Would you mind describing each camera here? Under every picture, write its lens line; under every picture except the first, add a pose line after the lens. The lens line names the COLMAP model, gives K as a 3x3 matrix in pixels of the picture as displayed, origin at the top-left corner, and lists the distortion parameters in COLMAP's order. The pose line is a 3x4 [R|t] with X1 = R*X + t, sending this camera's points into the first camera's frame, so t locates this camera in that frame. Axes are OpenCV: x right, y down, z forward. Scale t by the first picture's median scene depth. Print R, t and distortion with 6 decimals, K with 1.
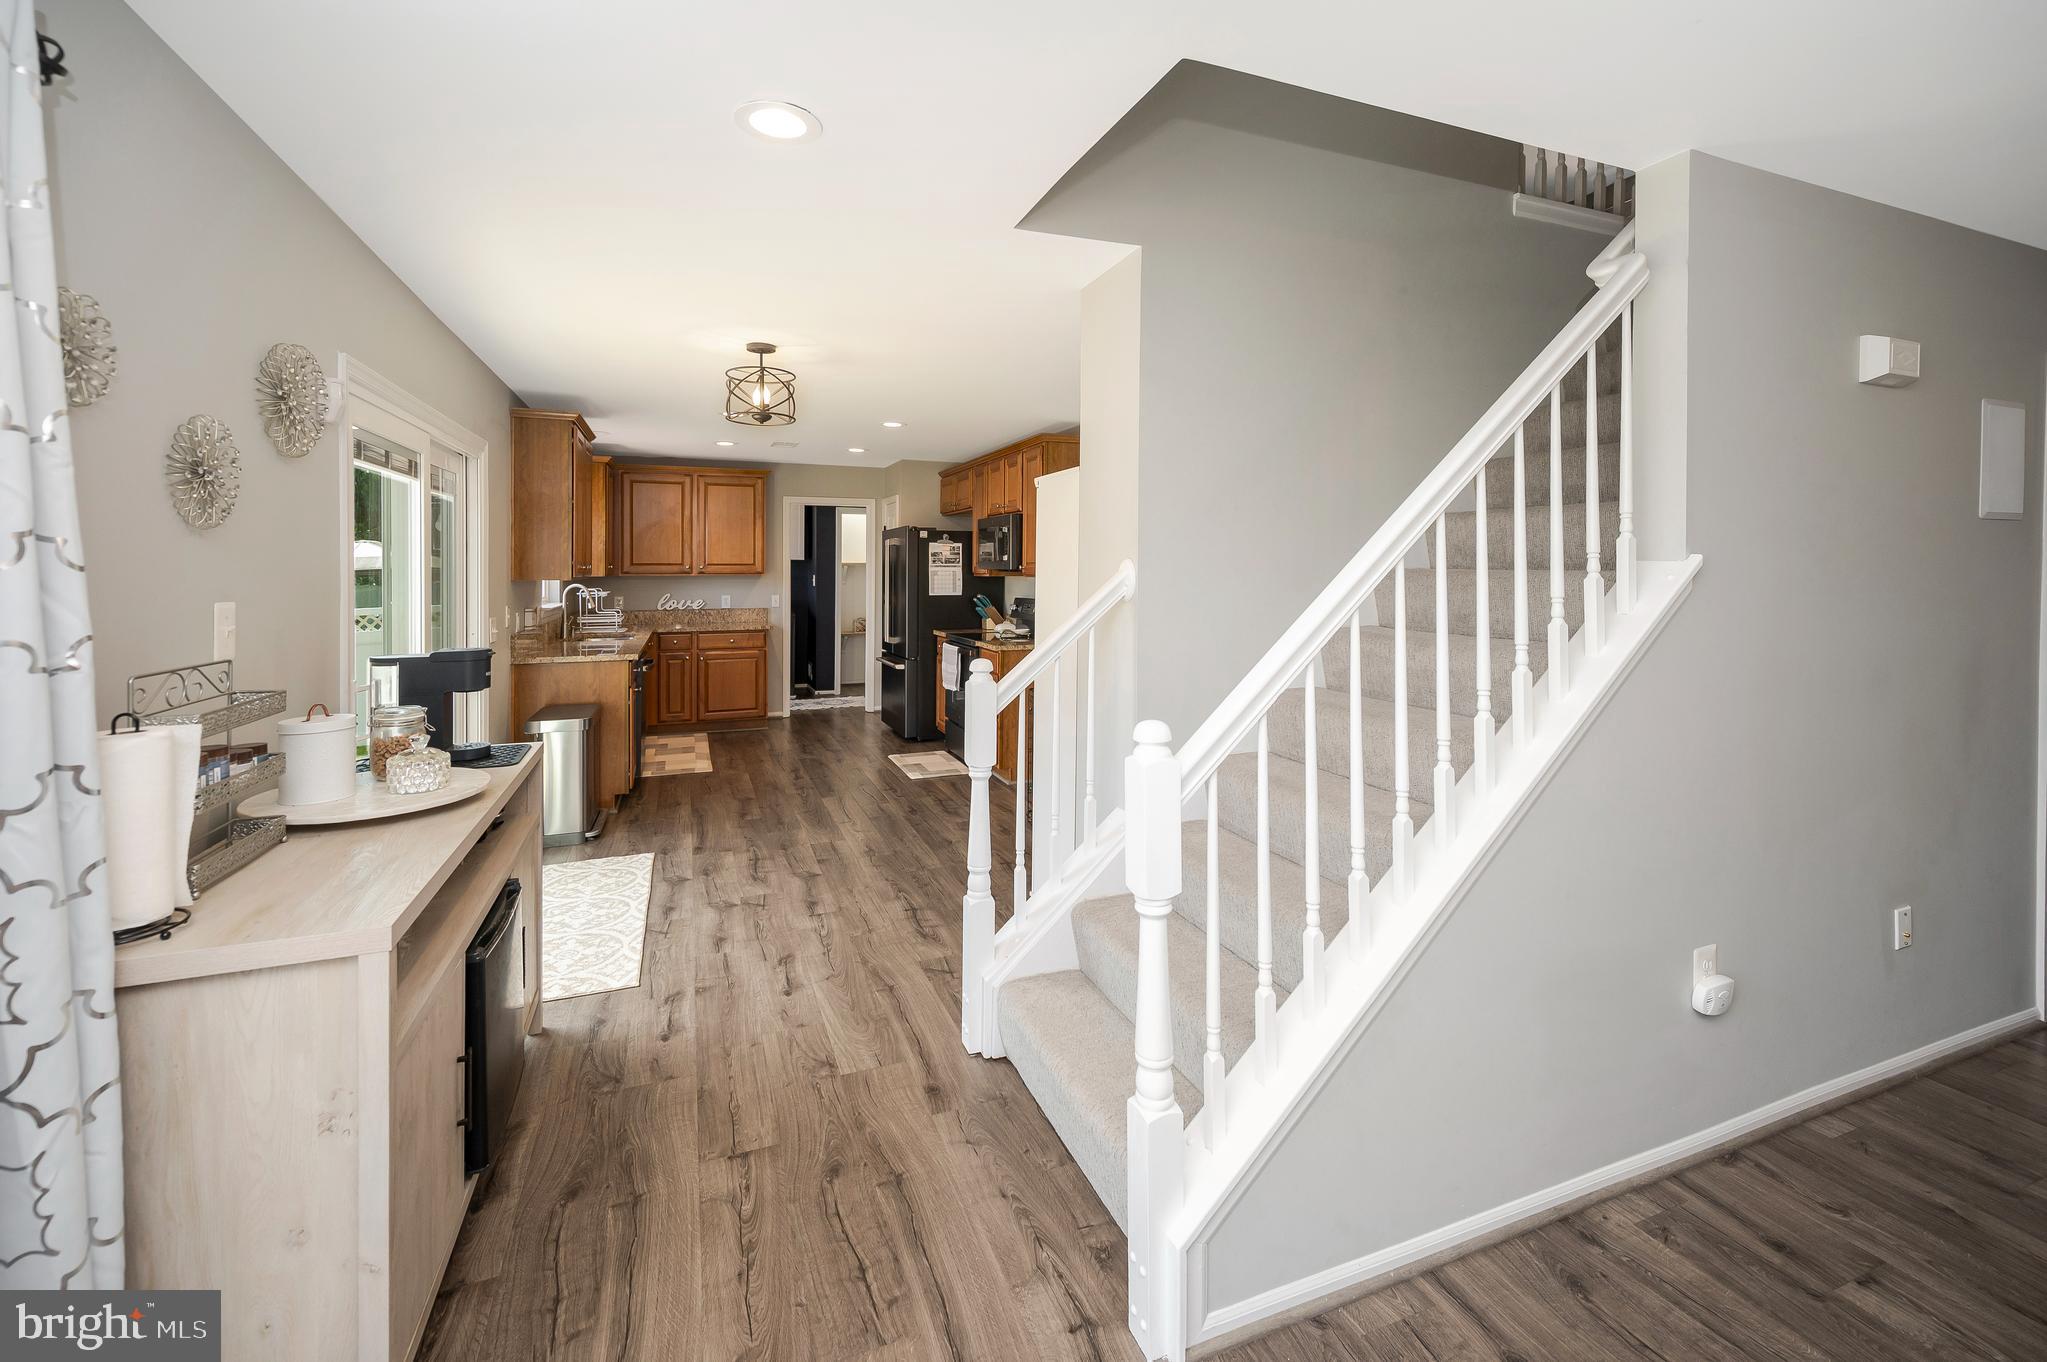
lens RADIAL K [[853.2, 0, 1042.6], [0, 853.2, 587.1], [0, 0, 1]] dist [0.000472, 0.000006]
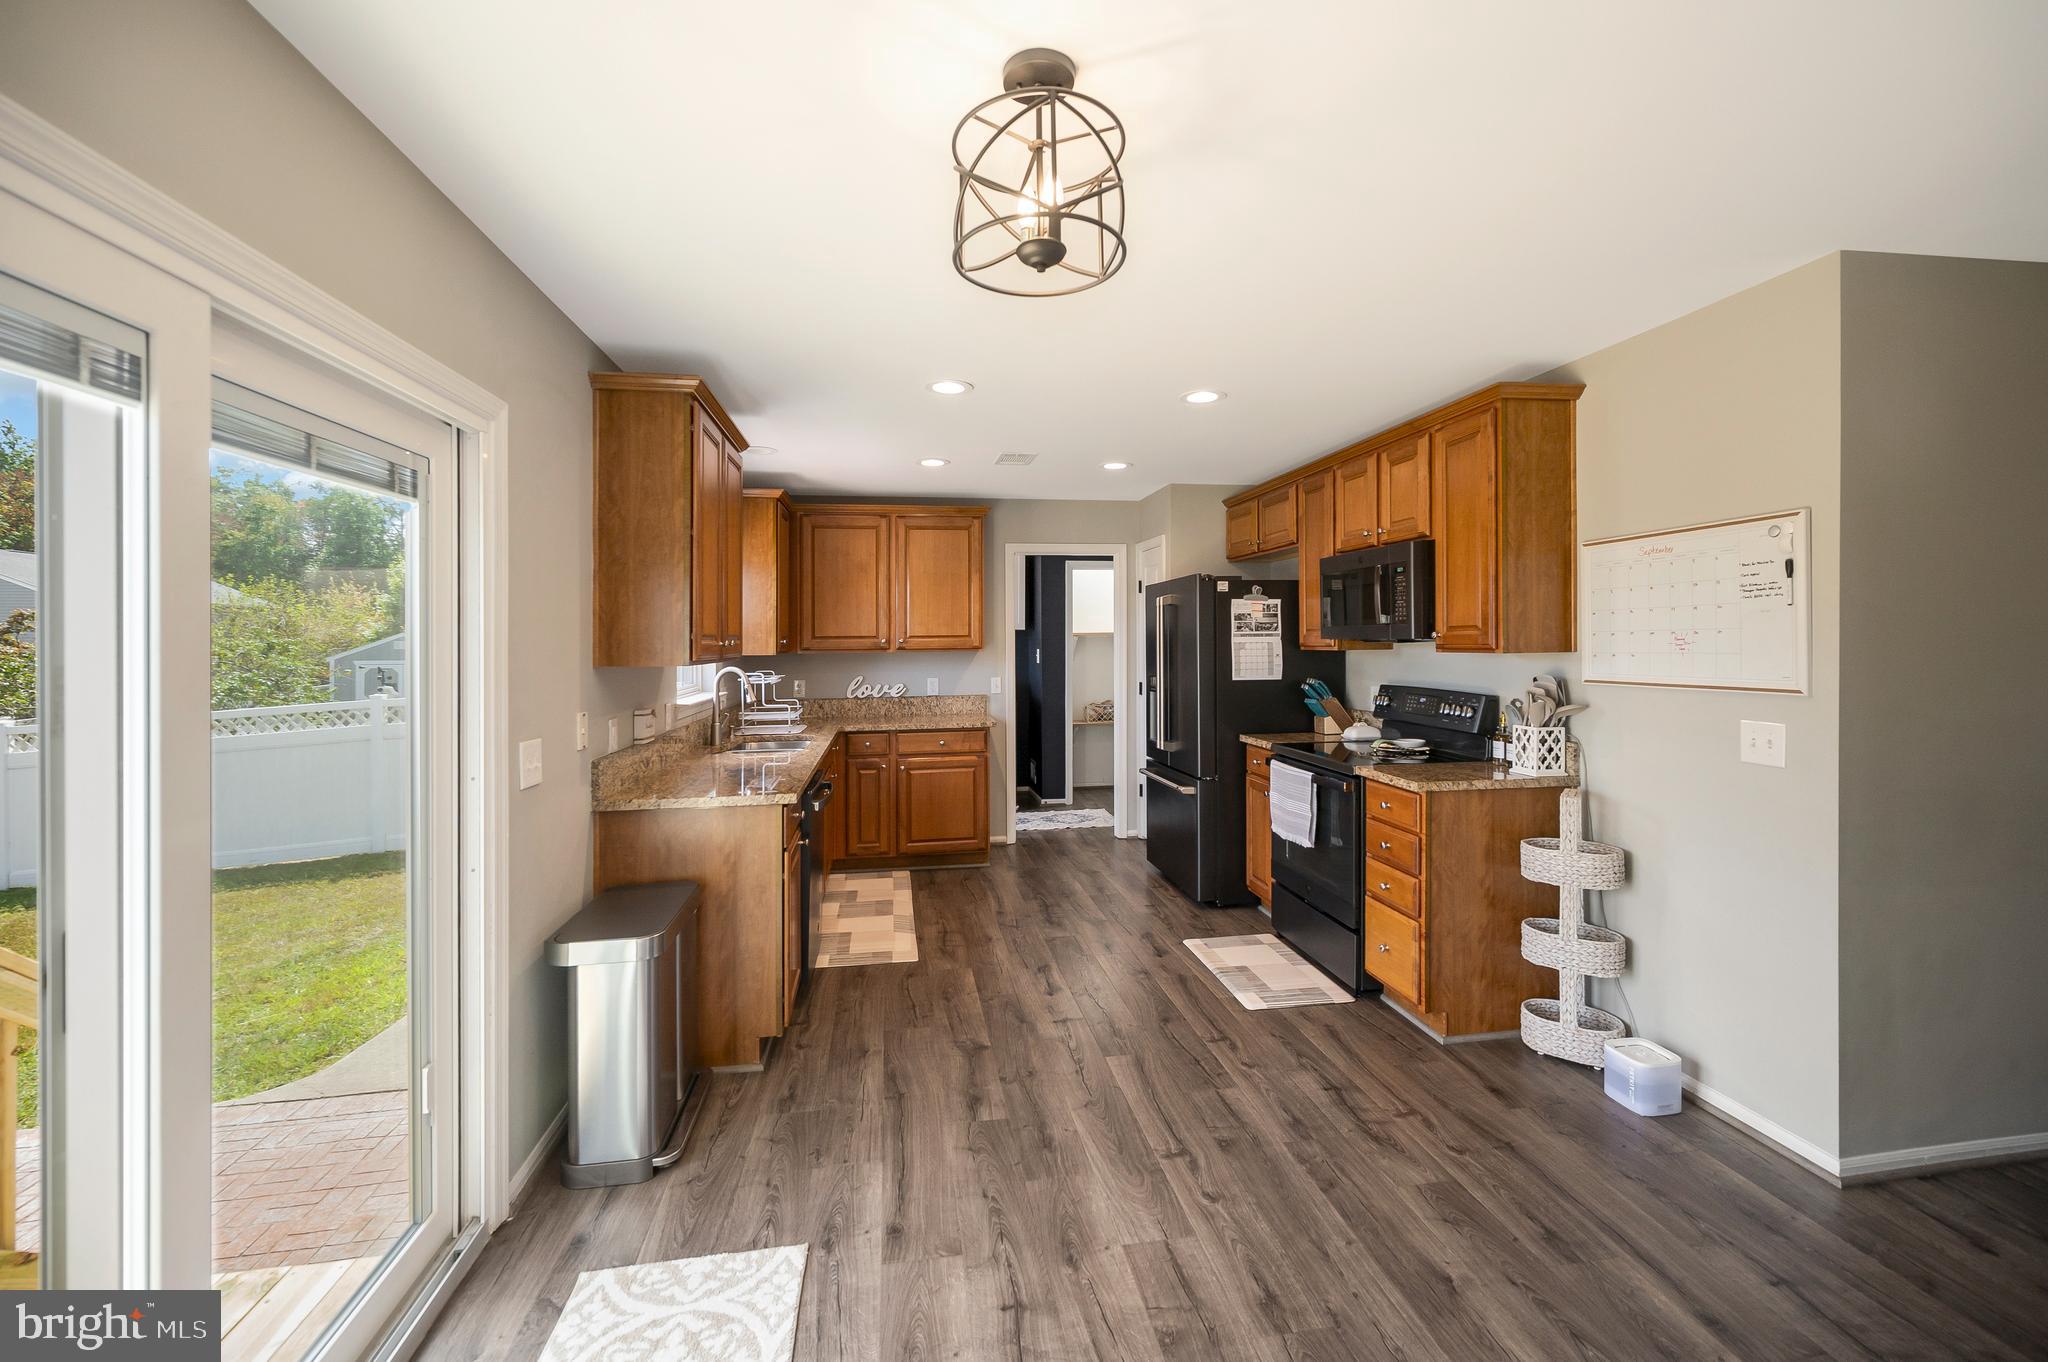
lens RADIAL K [[860.6, 0, 1032.9], [0, 860.6, 640.3], [0, 0, 1]] dist [-0.001573, -0.000172]
pose [[0.973301, -0.011376, -0.229251, -0.129708], [0.007029, 0.999780, -0.019770, -0.009036], [0.229426, 0.017631, 0.973167, 0.330244]]
